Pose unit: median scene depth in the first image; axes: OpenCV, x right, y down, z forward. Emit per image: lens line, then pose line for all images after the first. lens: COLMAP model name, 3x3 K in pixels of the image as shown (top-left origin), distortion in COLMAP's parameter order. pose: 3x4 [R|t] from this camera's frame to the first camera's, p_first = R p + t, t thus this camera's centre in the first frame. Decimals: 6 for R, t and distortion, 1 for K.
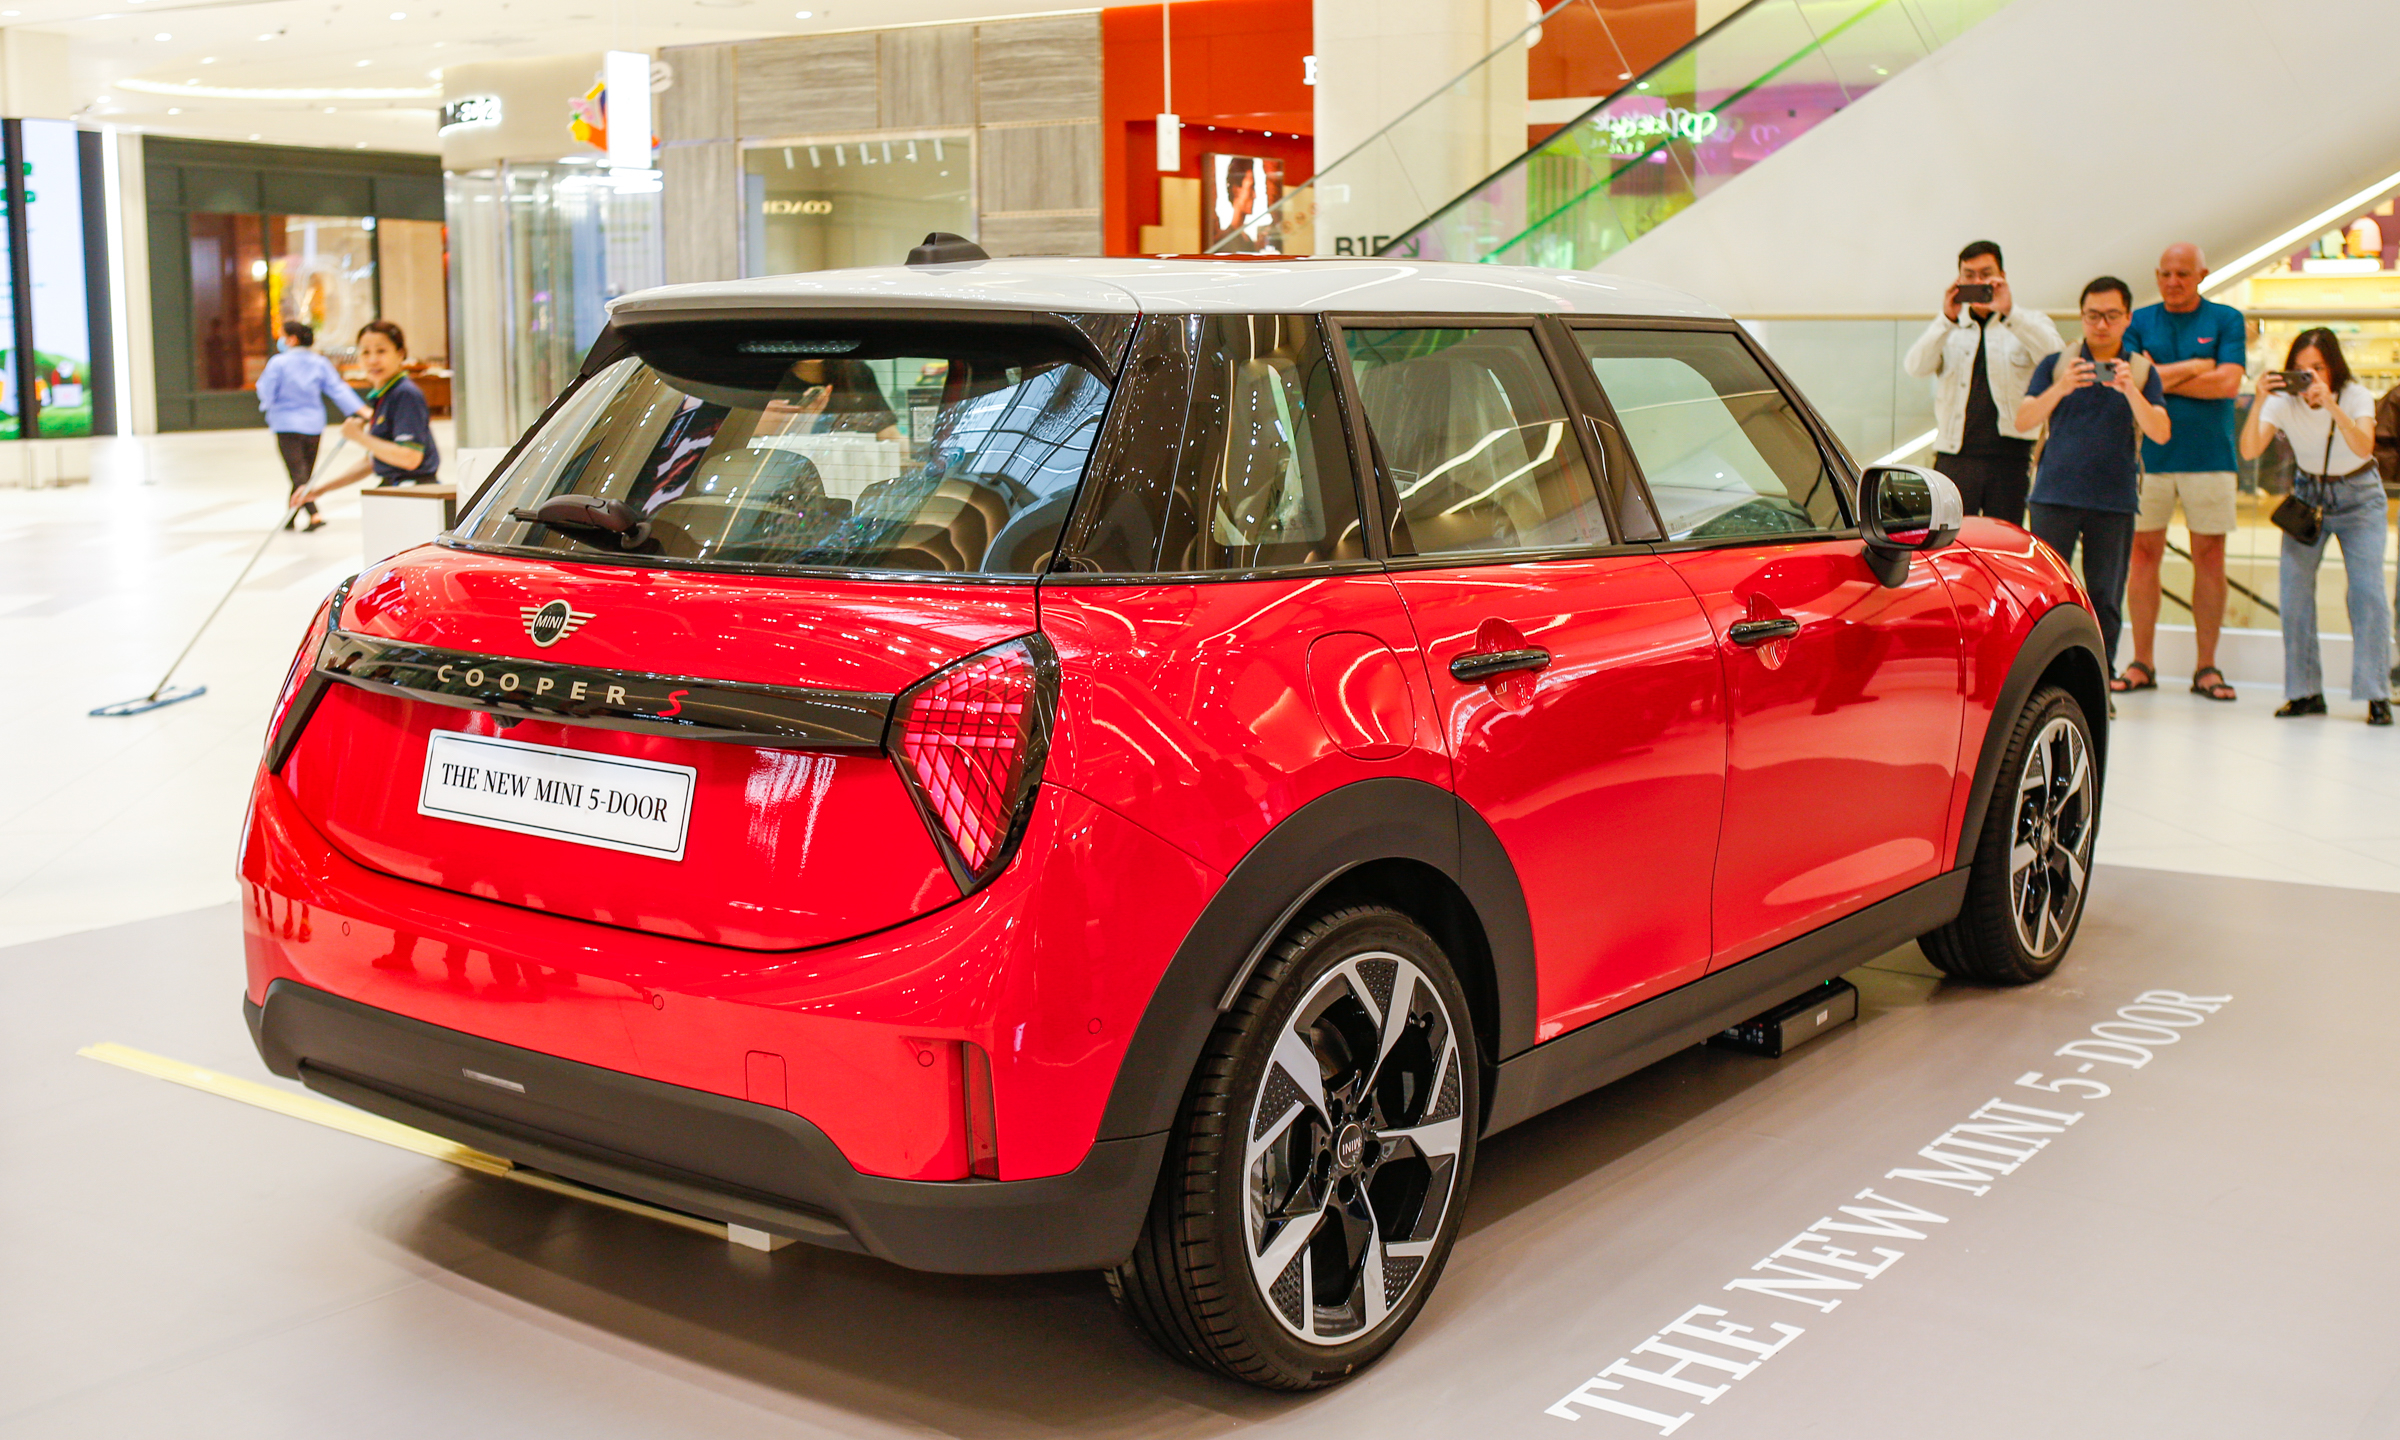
lens RADIAL K [[2600.6, 0, 1200.0], [0, 2600.6, 720.0], [0, 0, 1]] dist [-0.002811, -0.003979]
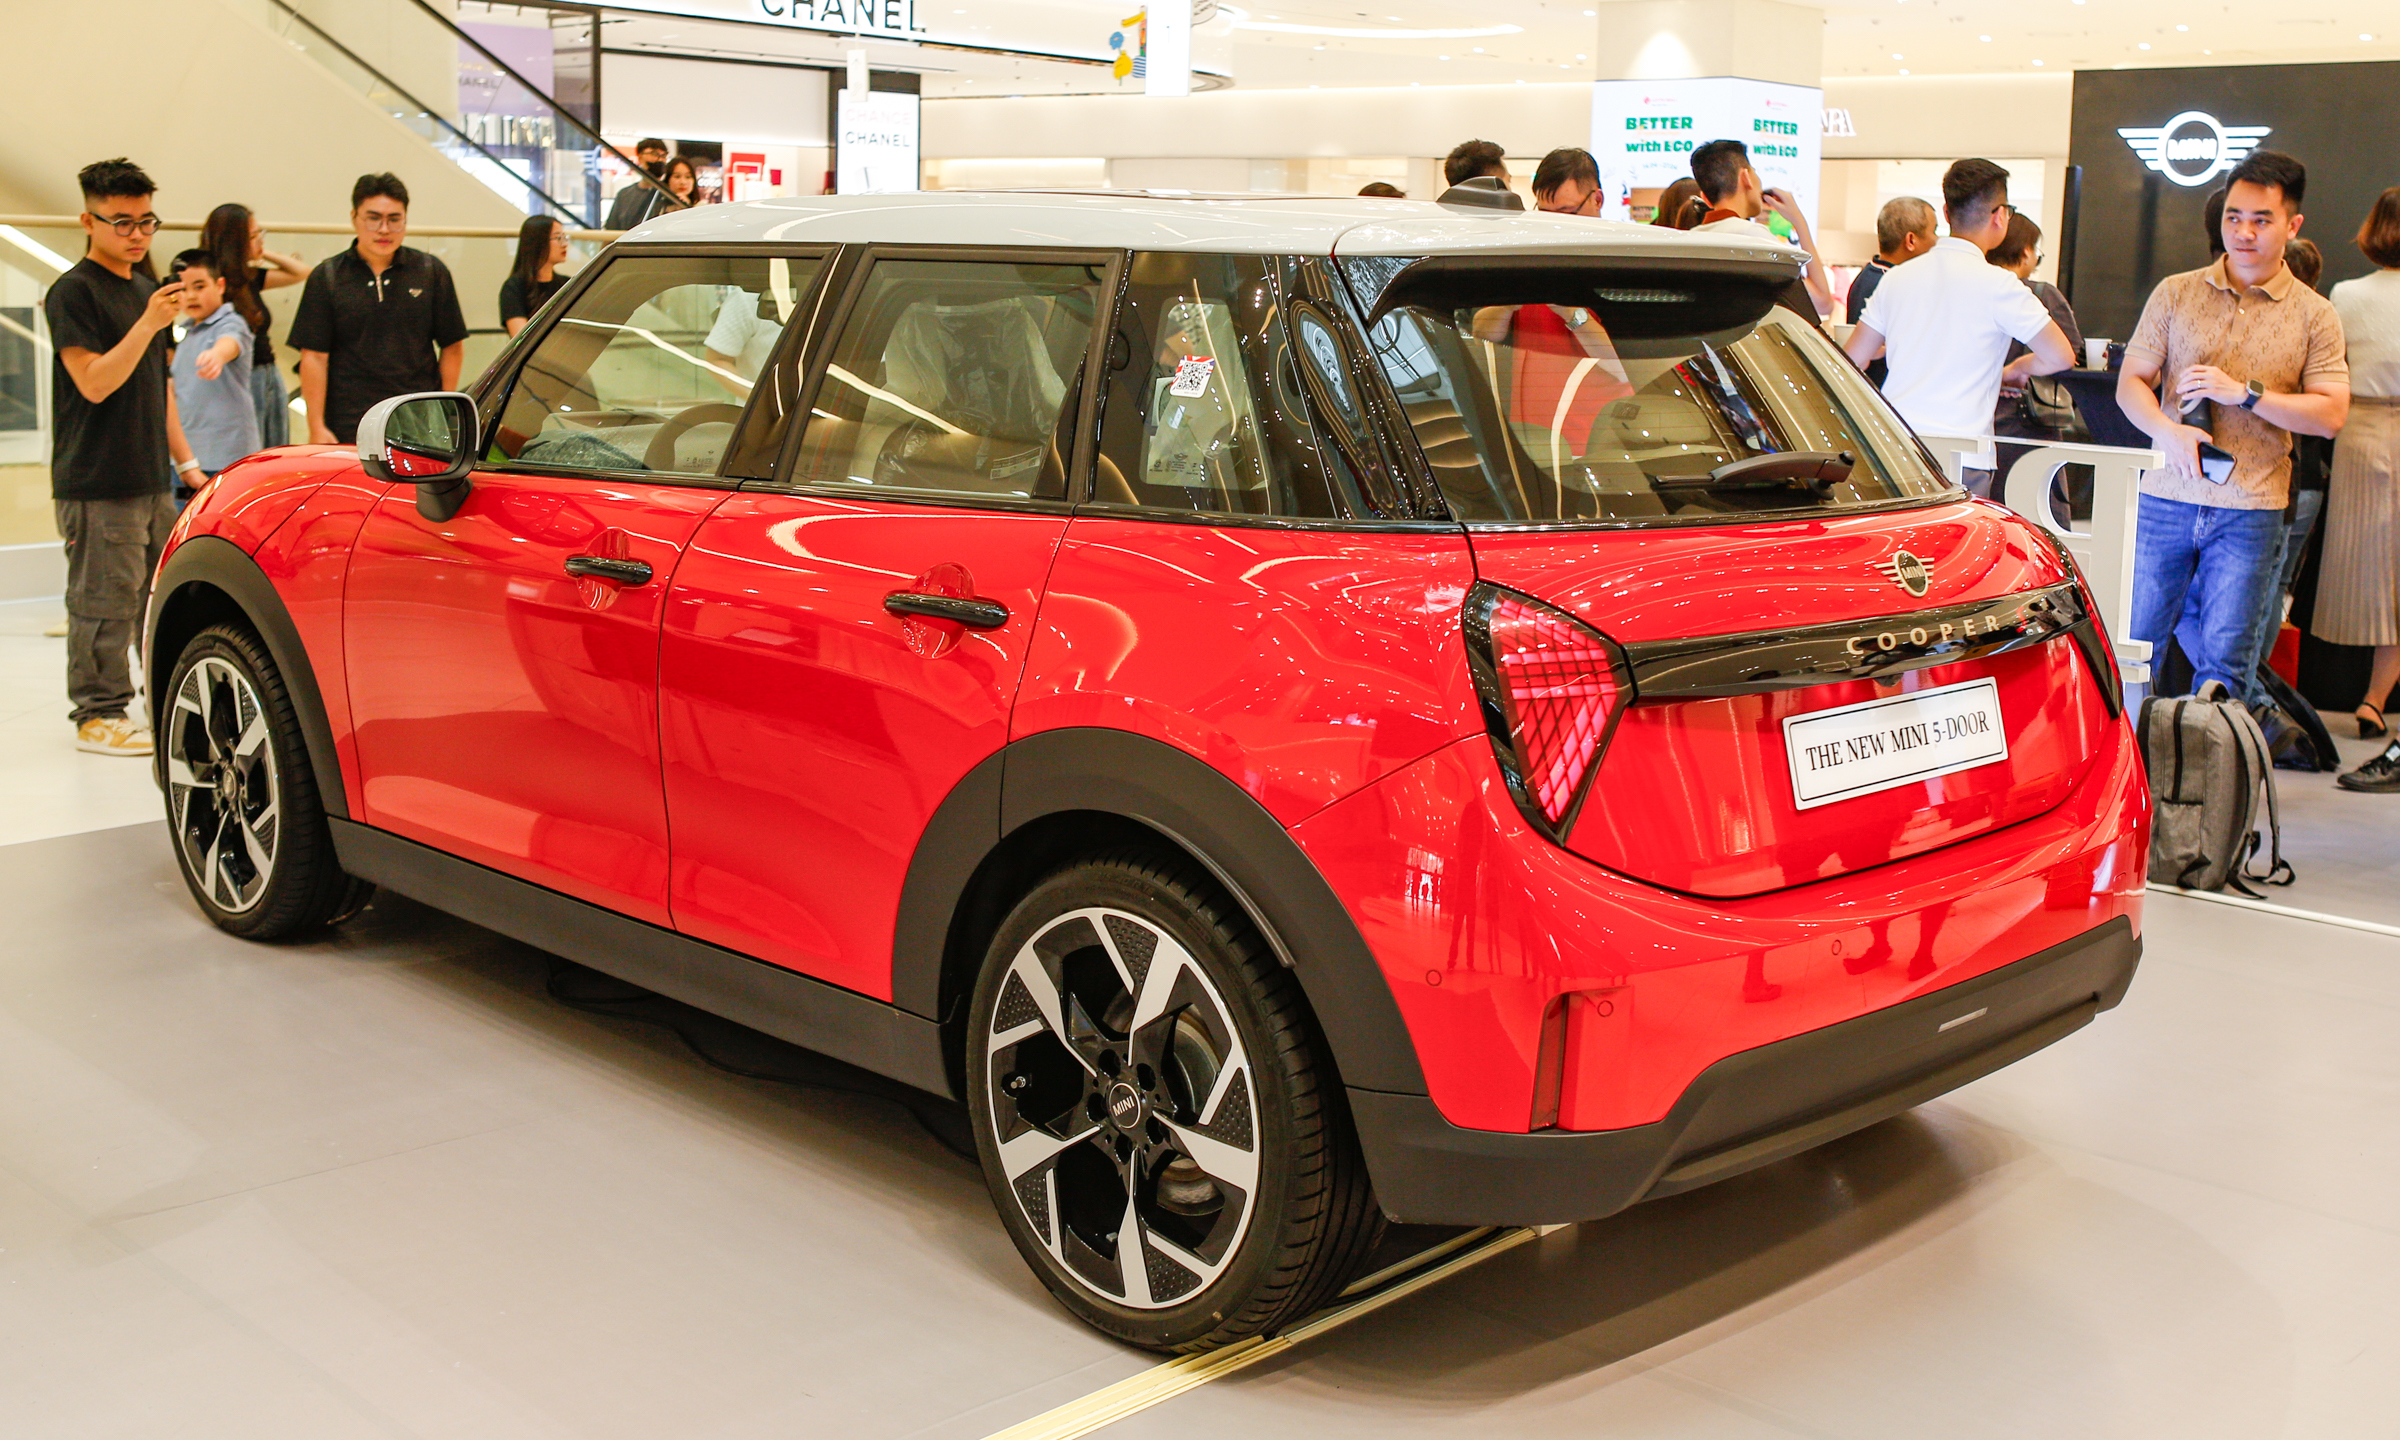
lens RADIAL K [[2819.3, 0, 1200.0], [0, 2819.3, 720.0], [0, 0, 1]] dist [-0.010161, -0.010795]
pose [[0.105384, -0.158019, 0.981796, -1.343509], [0.136439, 0.980255, 0.143126, -0.172669], [-0.985027, 0.118872, 0.124863, 1.122412]]
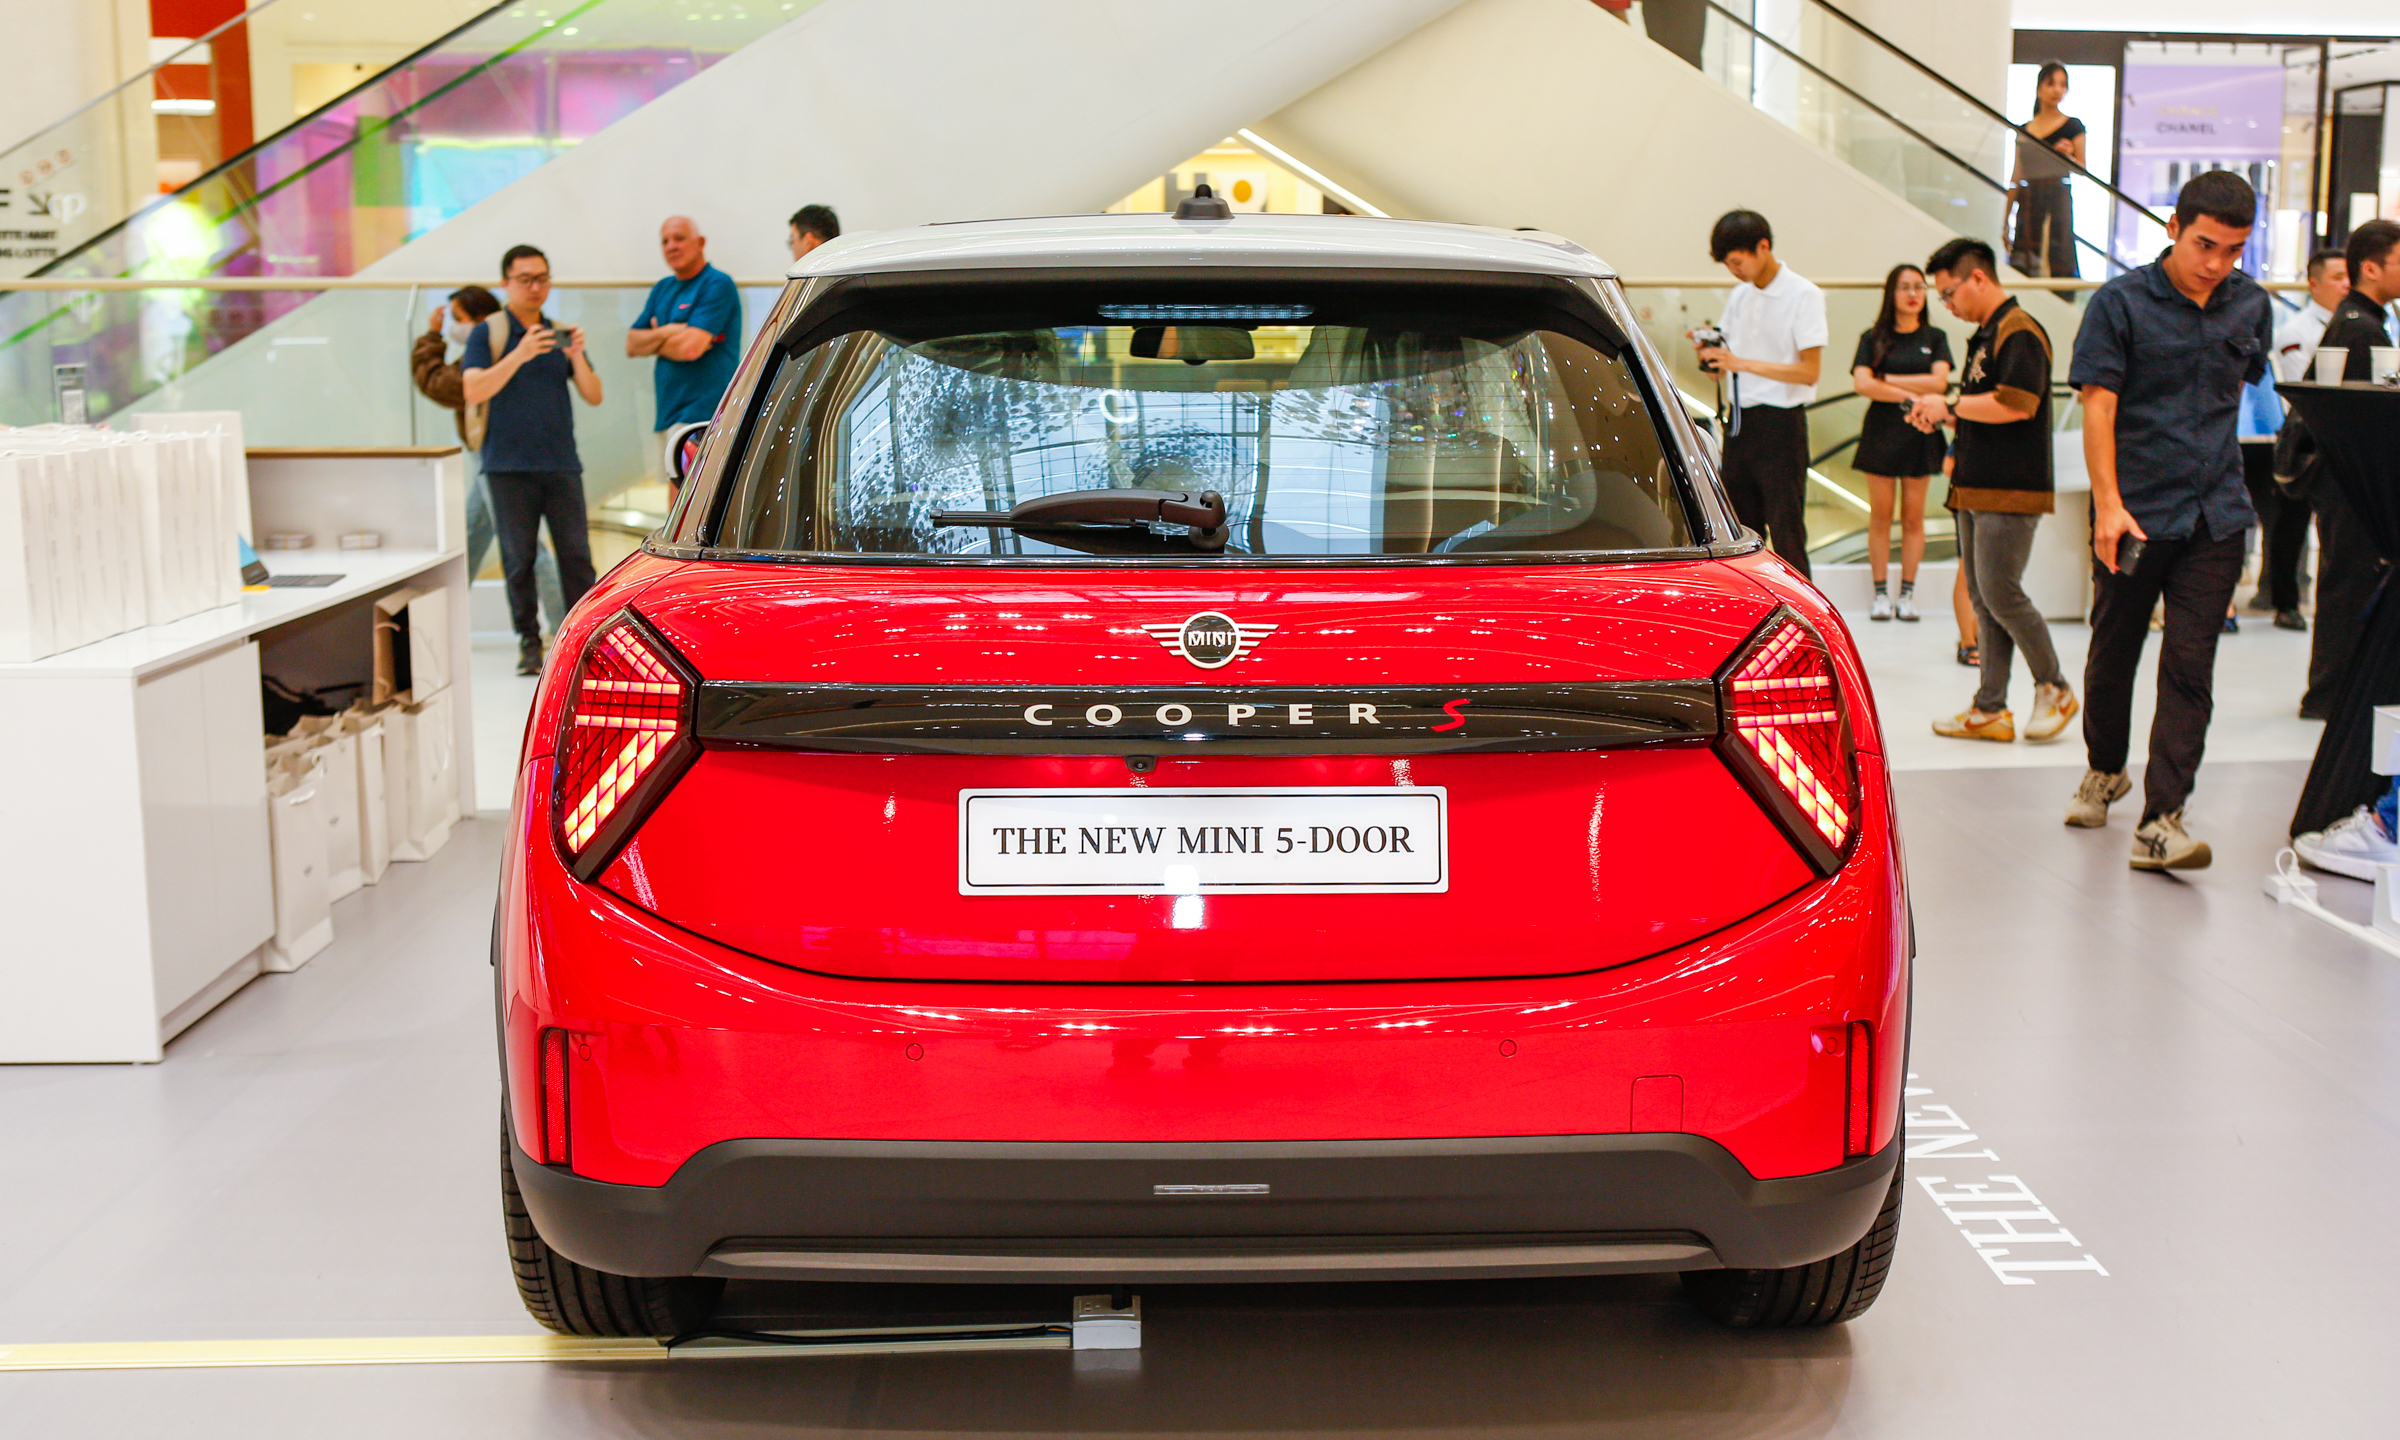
lens RADIAL K [[2696.8, 0, 1201.0], [0, 2696.8, 767.9], [0, 0, 1]] dist [-0.019800, -0.019888]
pose [[0.768537, -0.107702, 0.630675, -0.793944], [0.091828, 0.994092, 0.057862, -0.046246], [-0.633181, 0.013445, 0.773887, 0.320261]]
